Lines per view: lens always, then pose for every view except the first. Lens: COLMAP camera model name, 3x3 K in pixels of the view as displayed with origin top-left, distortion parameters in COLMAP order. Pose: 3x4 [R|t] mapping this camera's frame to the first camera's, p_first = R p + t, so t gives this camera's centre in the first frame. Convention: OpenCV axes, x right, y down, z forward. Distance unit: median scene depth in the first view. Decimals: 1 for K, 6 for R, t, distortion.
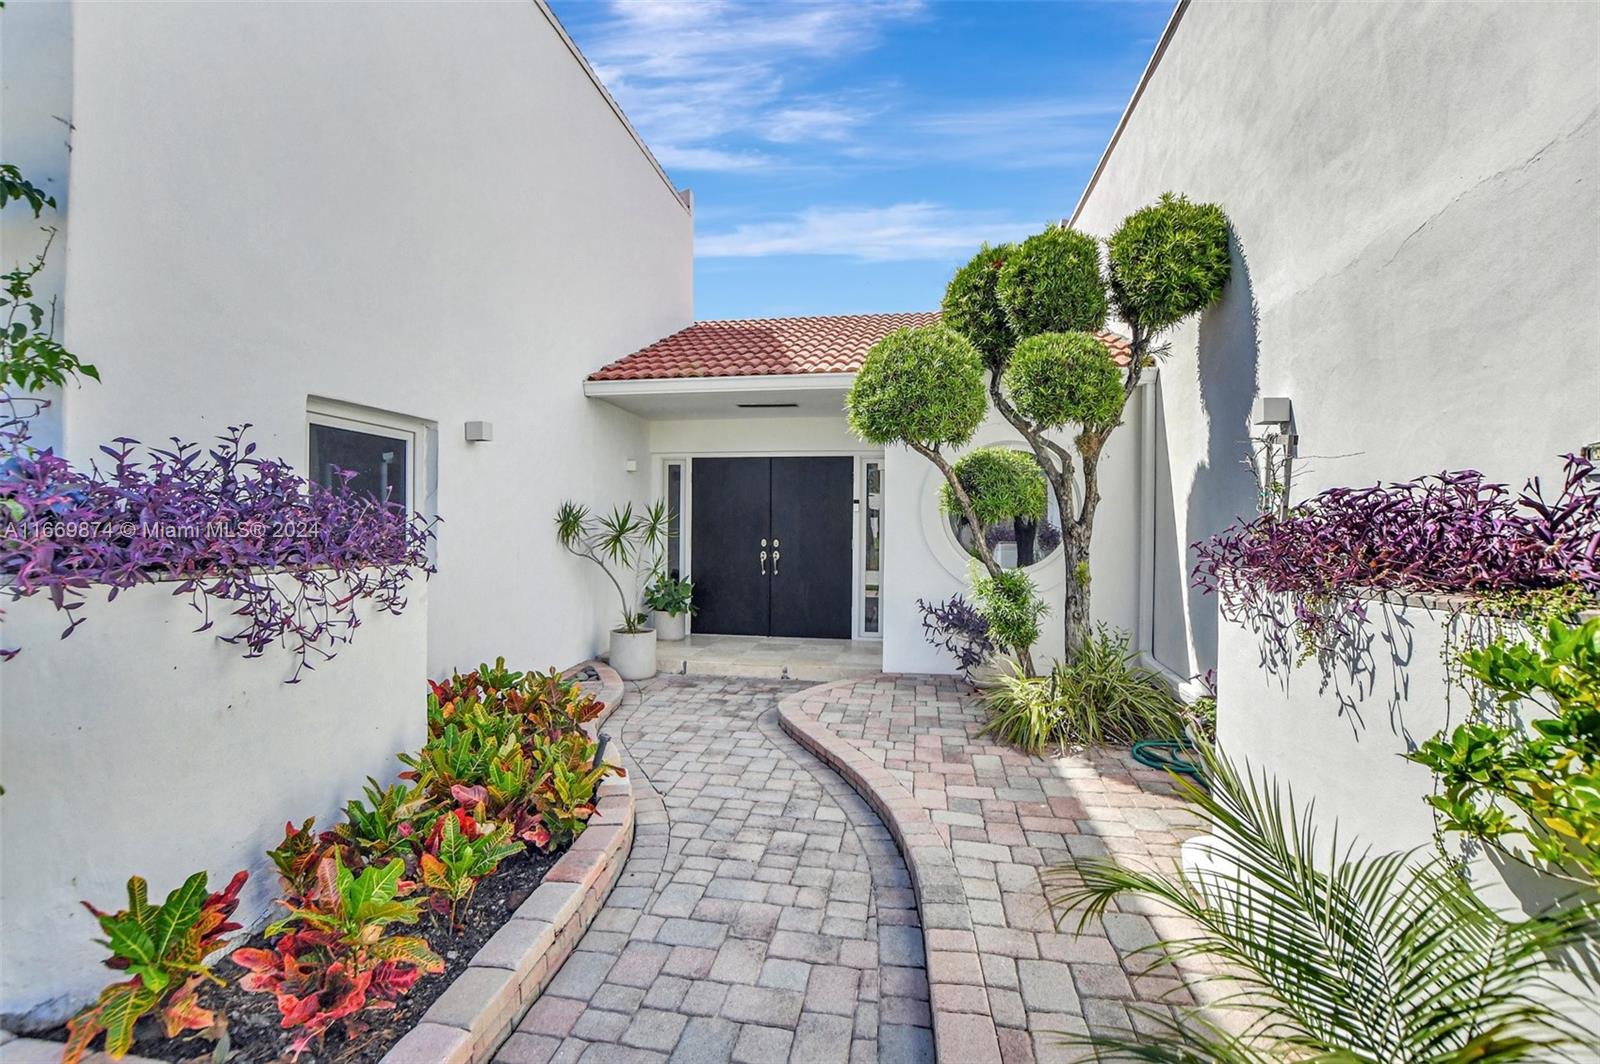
lens RADIAL K [[699.7, 0, 800.0], [0, 699.7, 532.0], [0, 0, 1]] dist [0.000294, 0.000128]
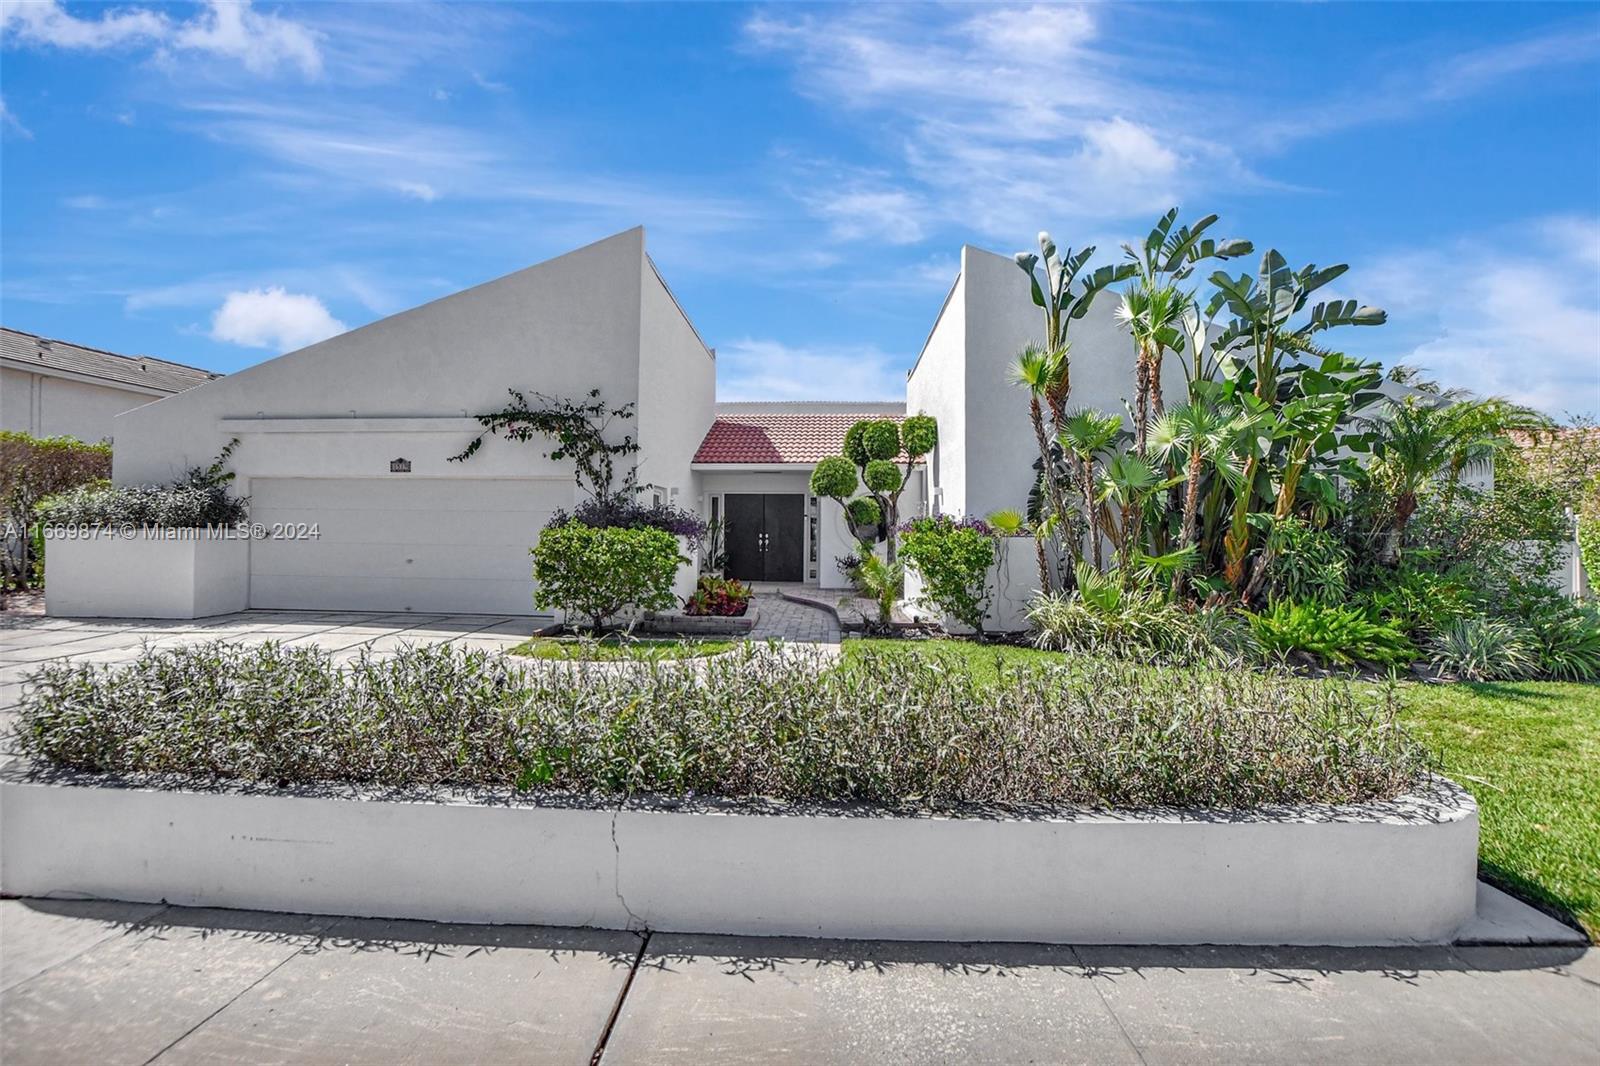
lens RADIAL K [[734.5, 0, 793.4], [0, 734.5, 548.9], [0, 0, 1]] dist [-0.031745, 0.000654]
pose [[0.994387, -0.002861, 0.105769, -0.298497], [0.001378, 0.999900, 0.014098, 0.039782], [-0.105799, -0.013873, 0.994291, -1.856199]]
